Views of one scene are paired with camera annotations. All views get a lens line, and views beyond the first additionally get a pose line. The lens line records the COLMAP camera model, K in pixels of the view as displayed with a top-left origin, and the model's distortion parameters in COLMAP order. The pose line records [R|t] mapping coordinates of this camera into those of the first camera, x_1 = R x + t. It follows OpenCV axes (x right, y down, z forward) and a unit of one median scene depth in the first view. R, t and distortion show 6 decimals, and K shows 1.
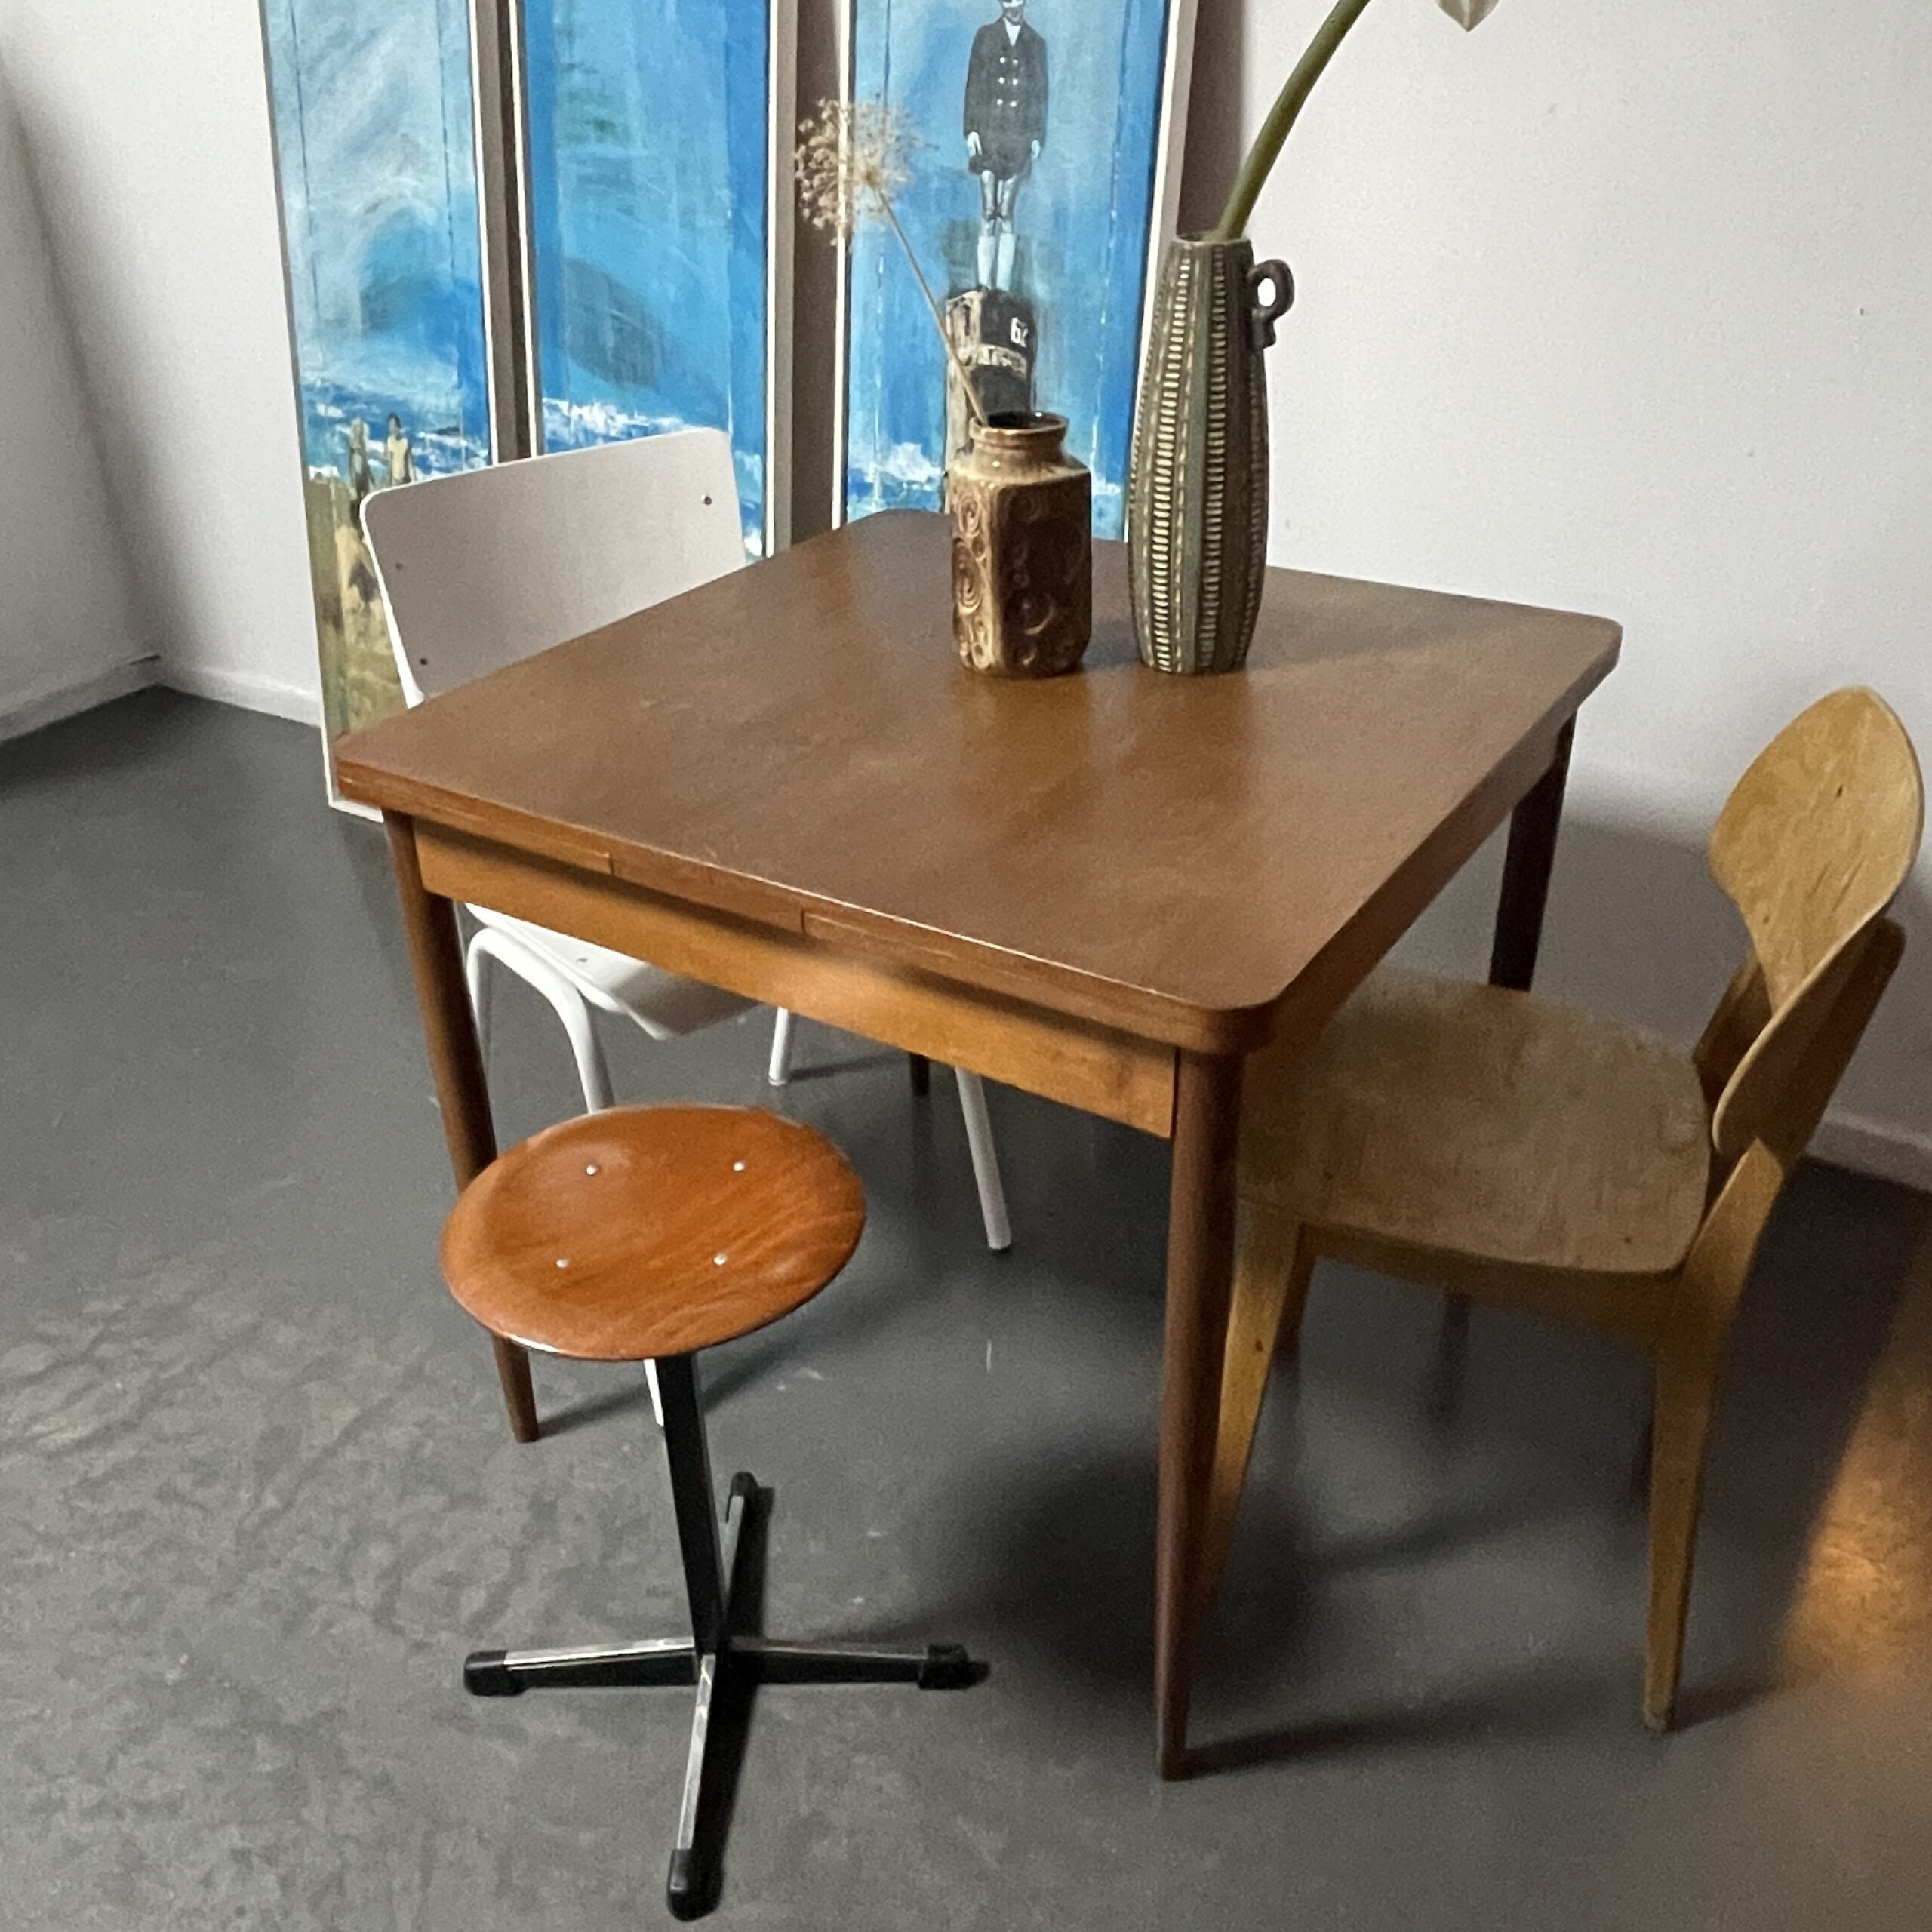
lens RADIAL K [[1809.4, 0, 965.7], [0, 1809.4, 967.7], [0, 0, 1]] dist [0.001358, 0.000000]
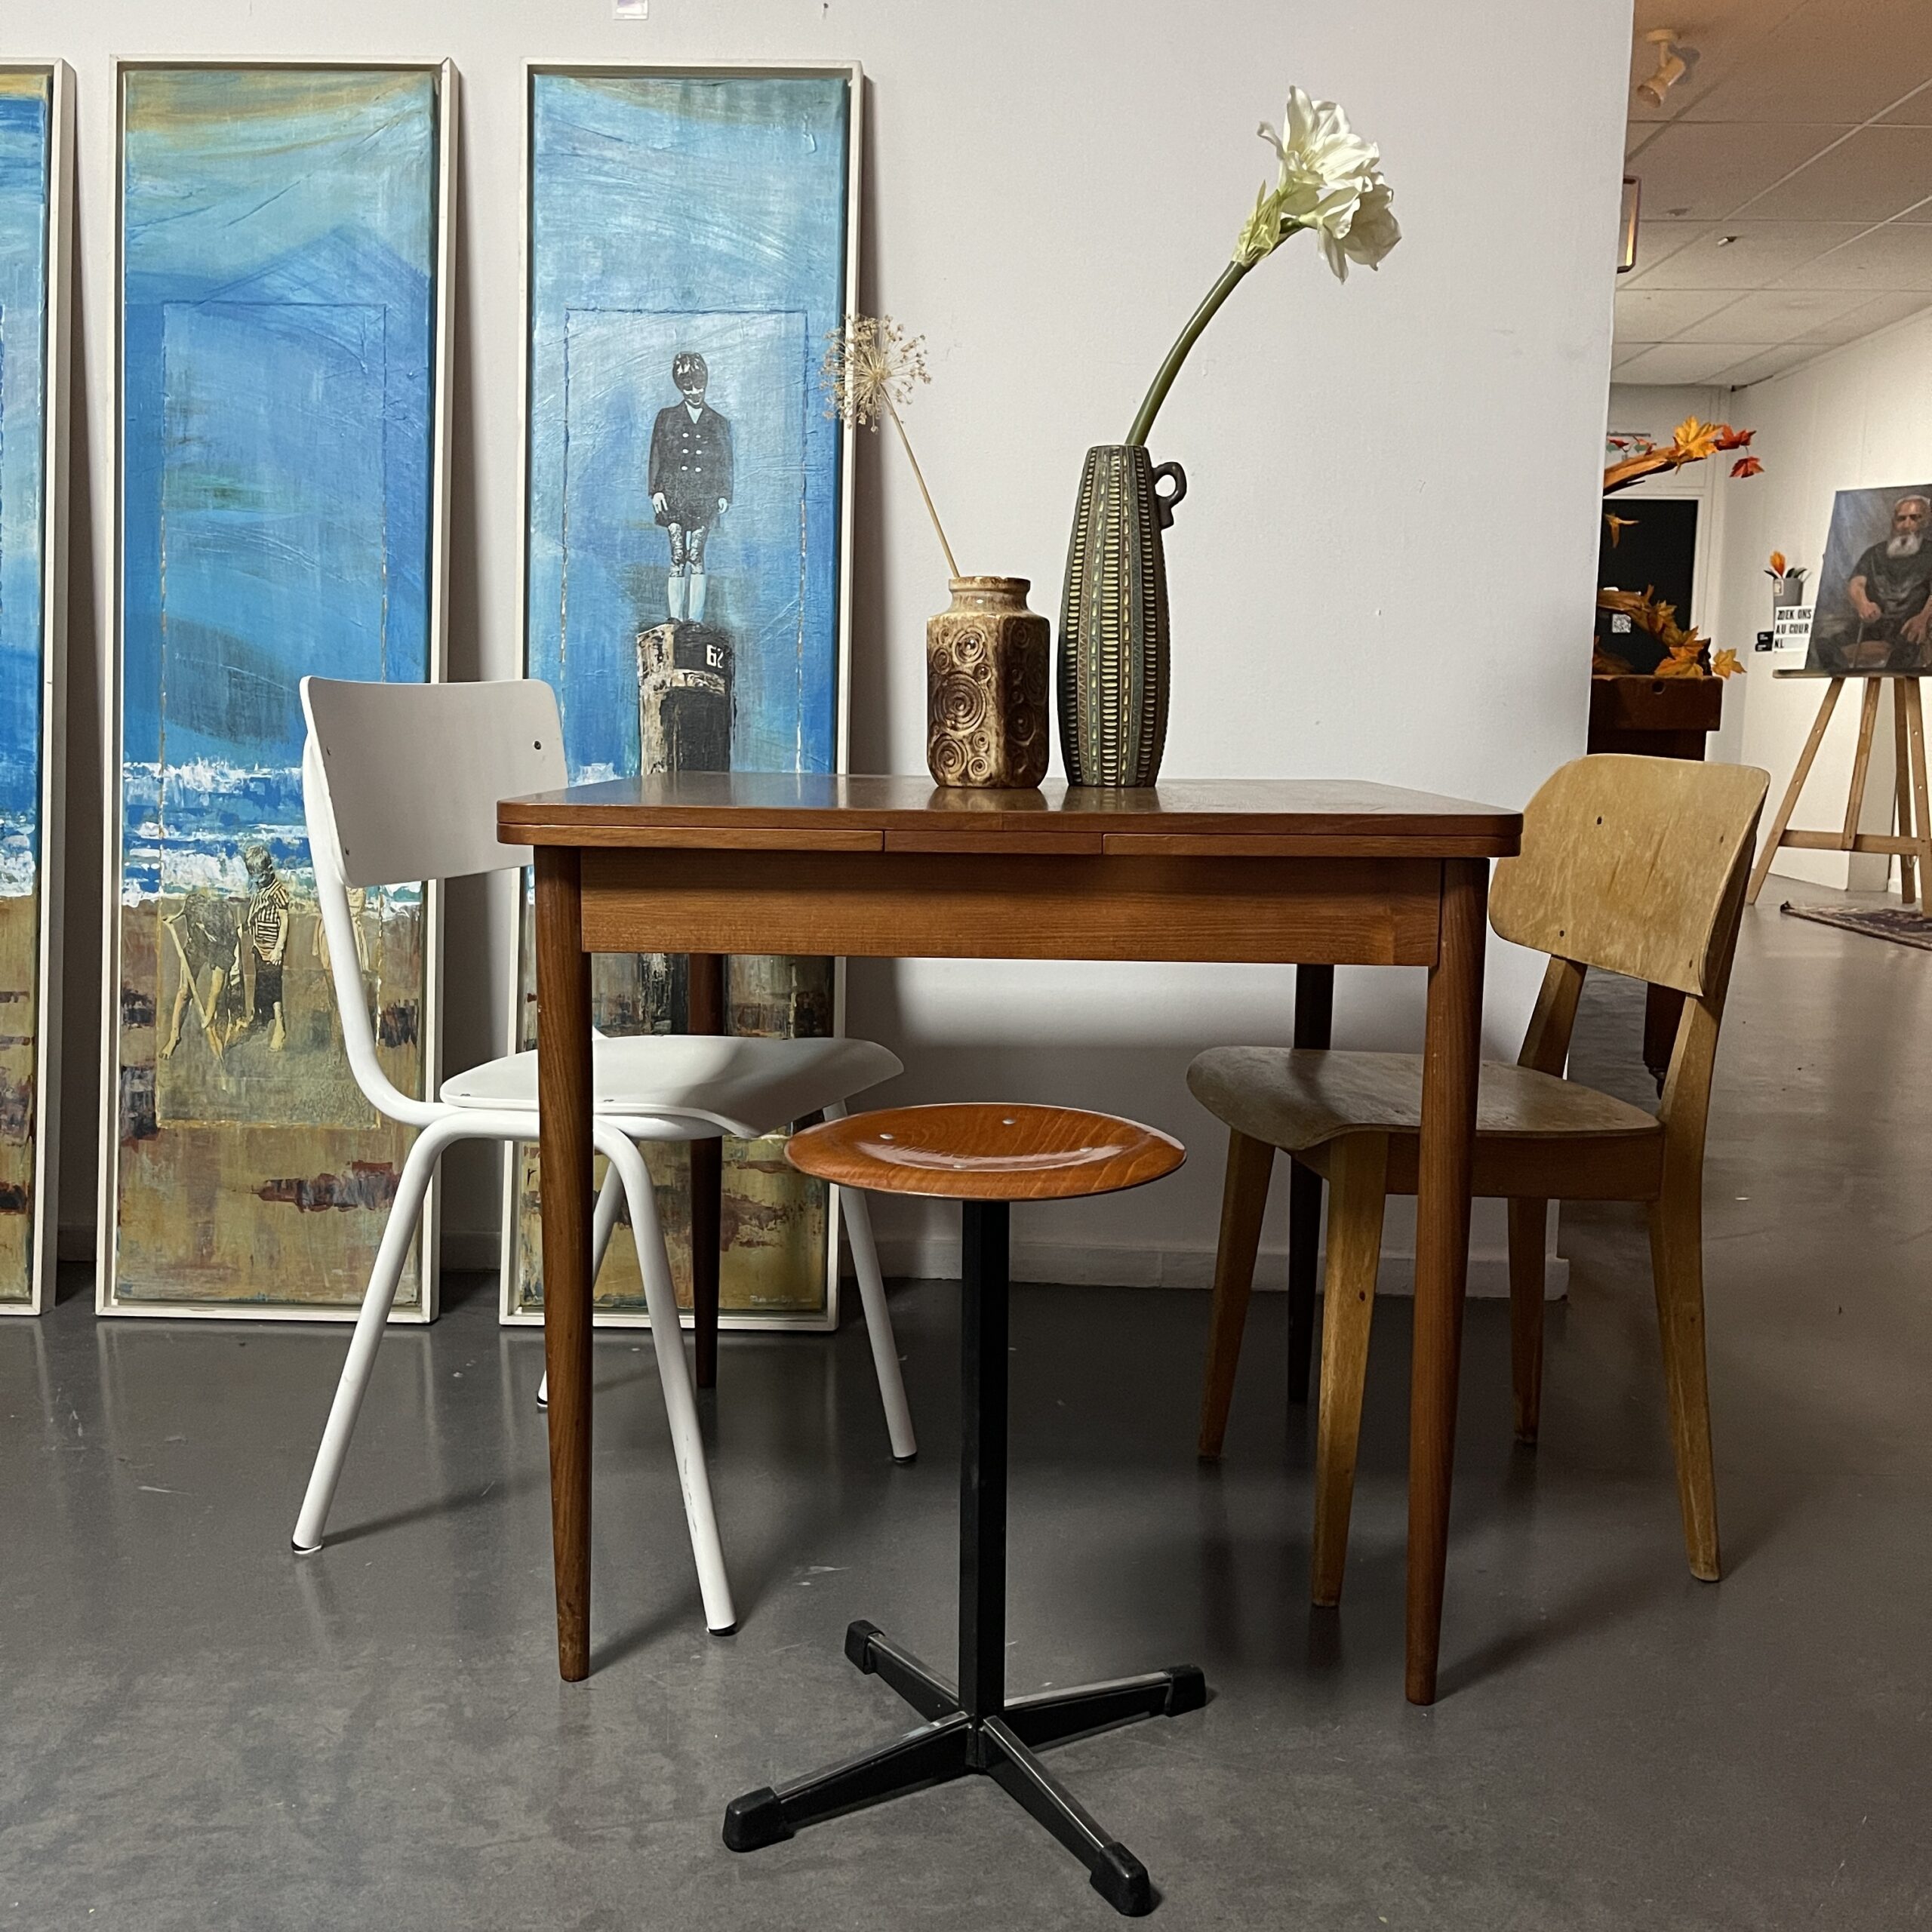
lens RADIAL K [[1952.6, 0, 978.5], [0, 1952.6, 977.5], [0, 0, 1]] dist [0.026534, 0.000000]
pose [[0.856561, -0.040700, 0.514438, -0.456331], [0.229761, 0.922703, -0.309562, 0.239733], [-0.462074, 0.383356, 0.799703, 0.039626]]
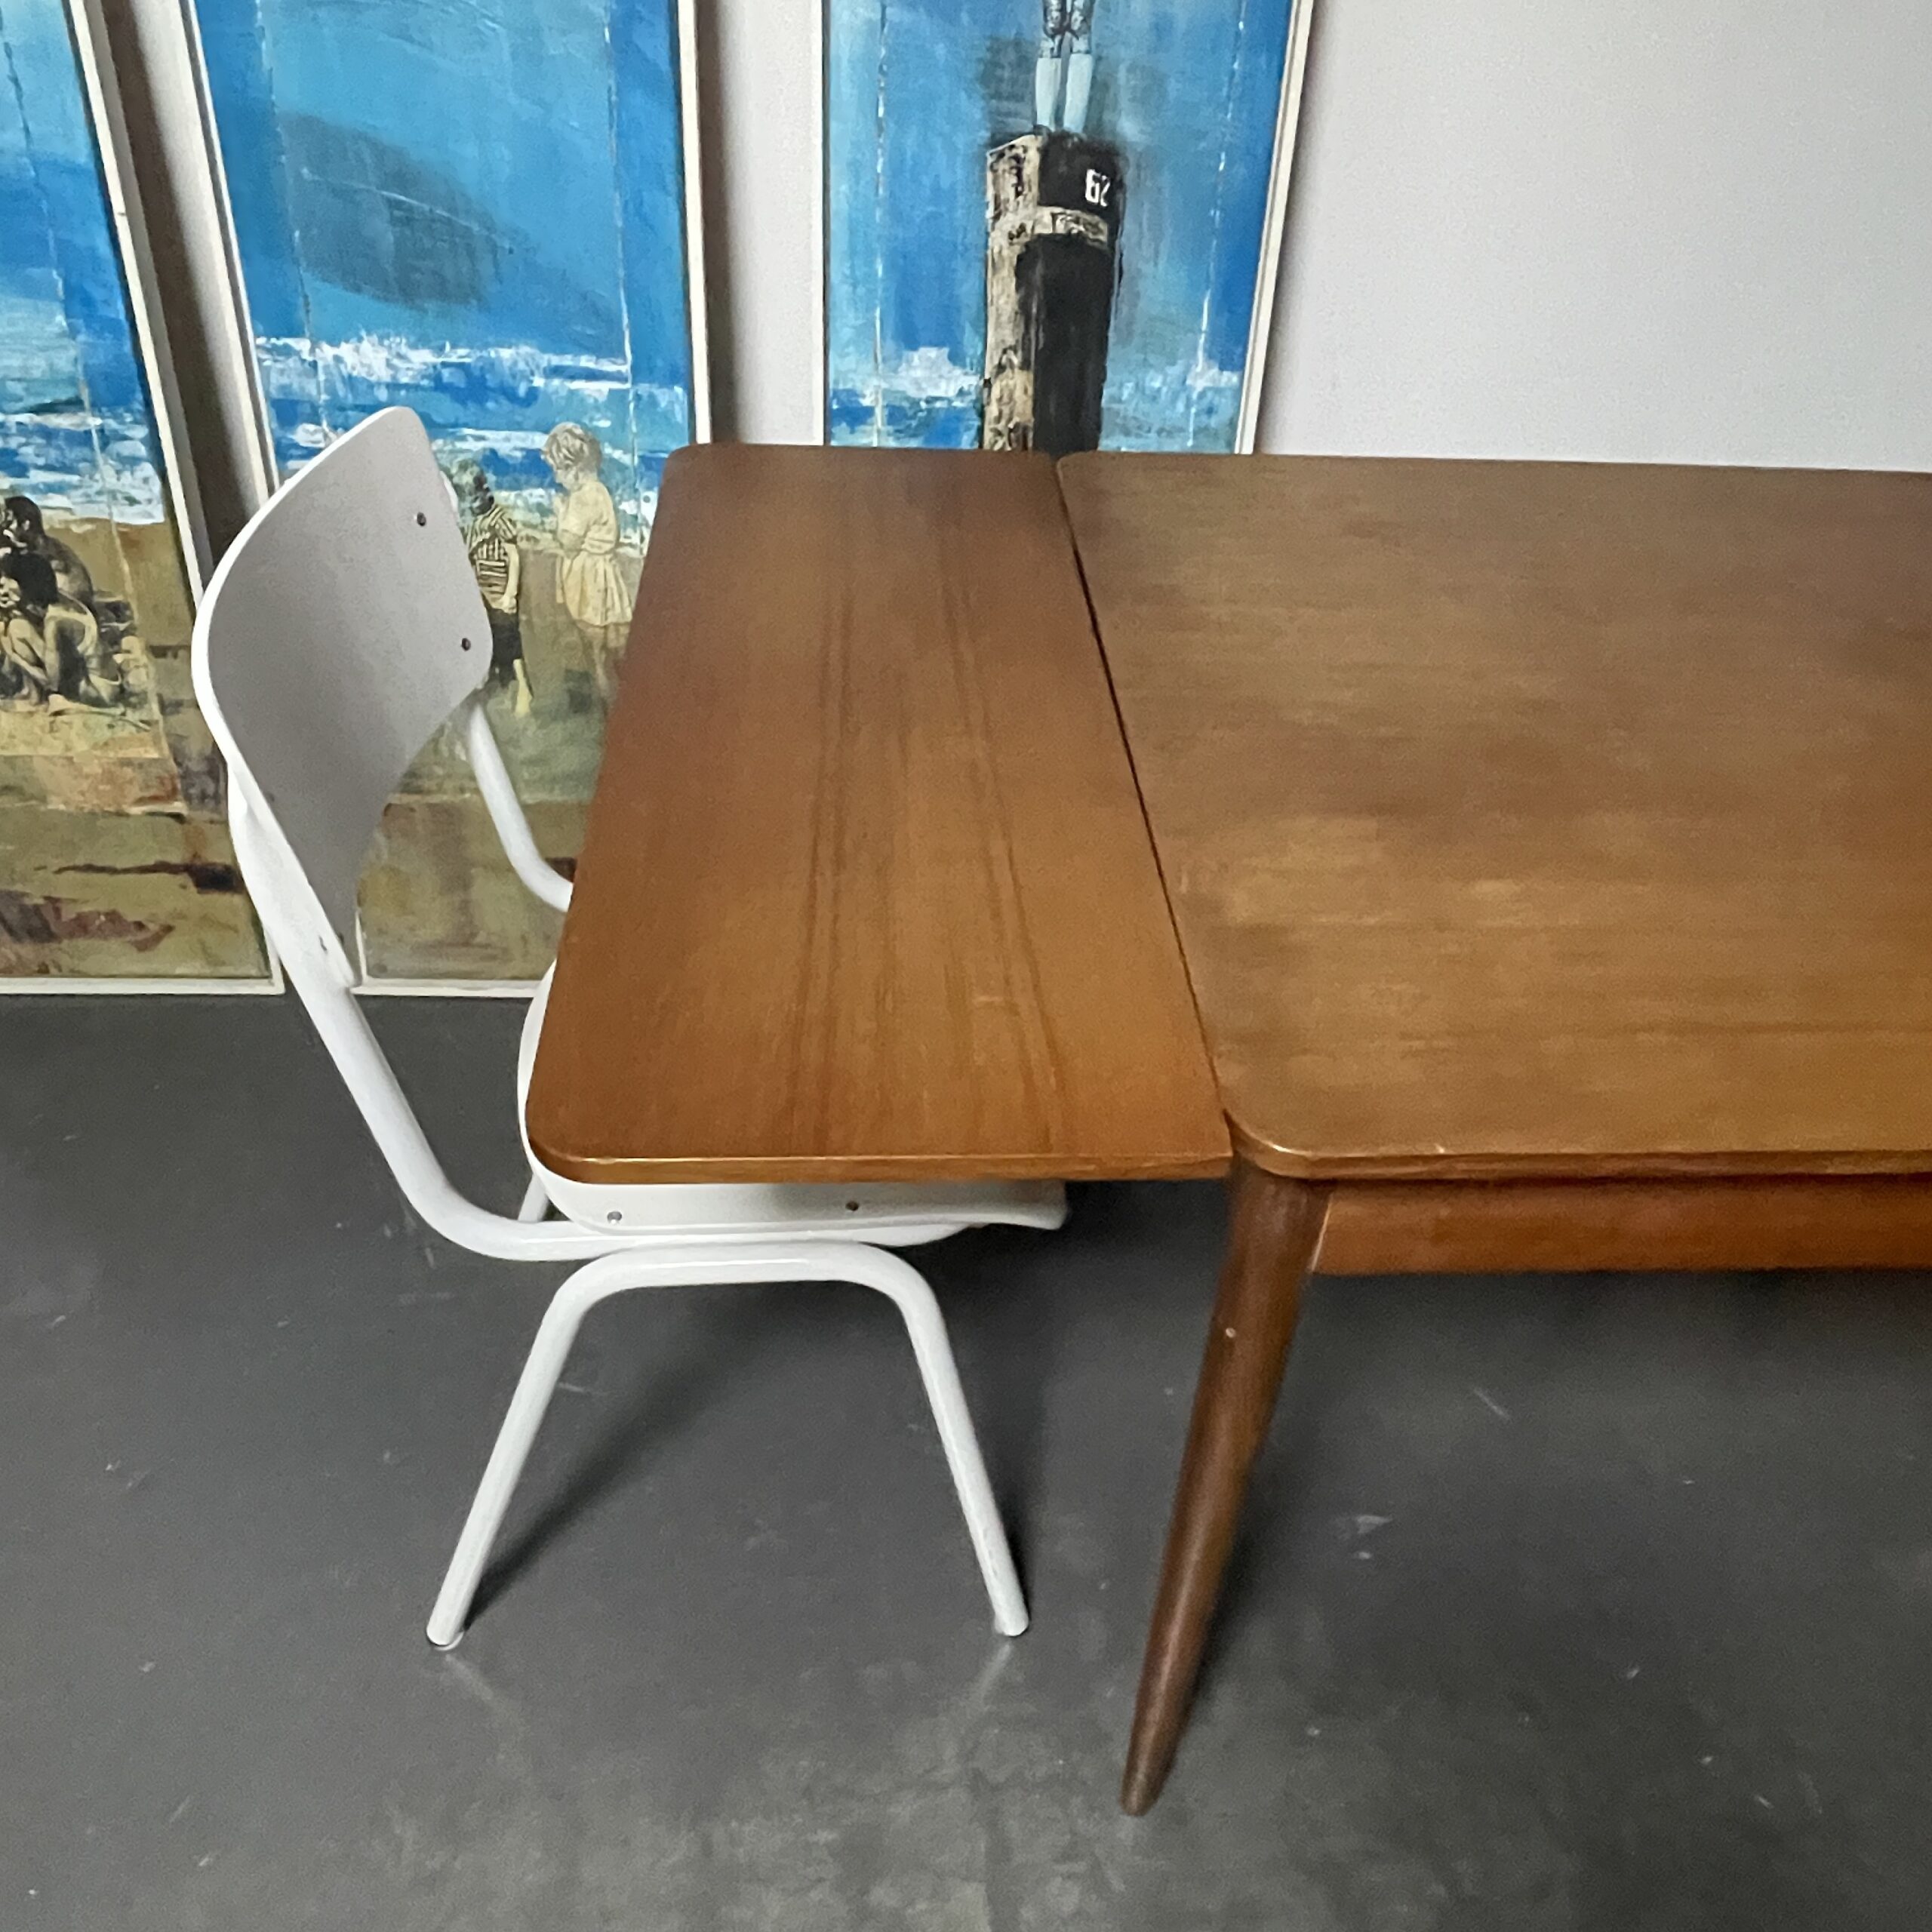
lens RADIAL K [[1577.8, 0, 966.7], [0, 1577.8, 951.5], [0, 0, 1]] dist [0.009858, -0.038289]
pose [[0.810699, -0.318108, 0.491502, -0.451290], [0.234417, 0.945648, 0.225384, -0.206517], [-0.536485, -0.067502, 0.841206, 0.437158]]
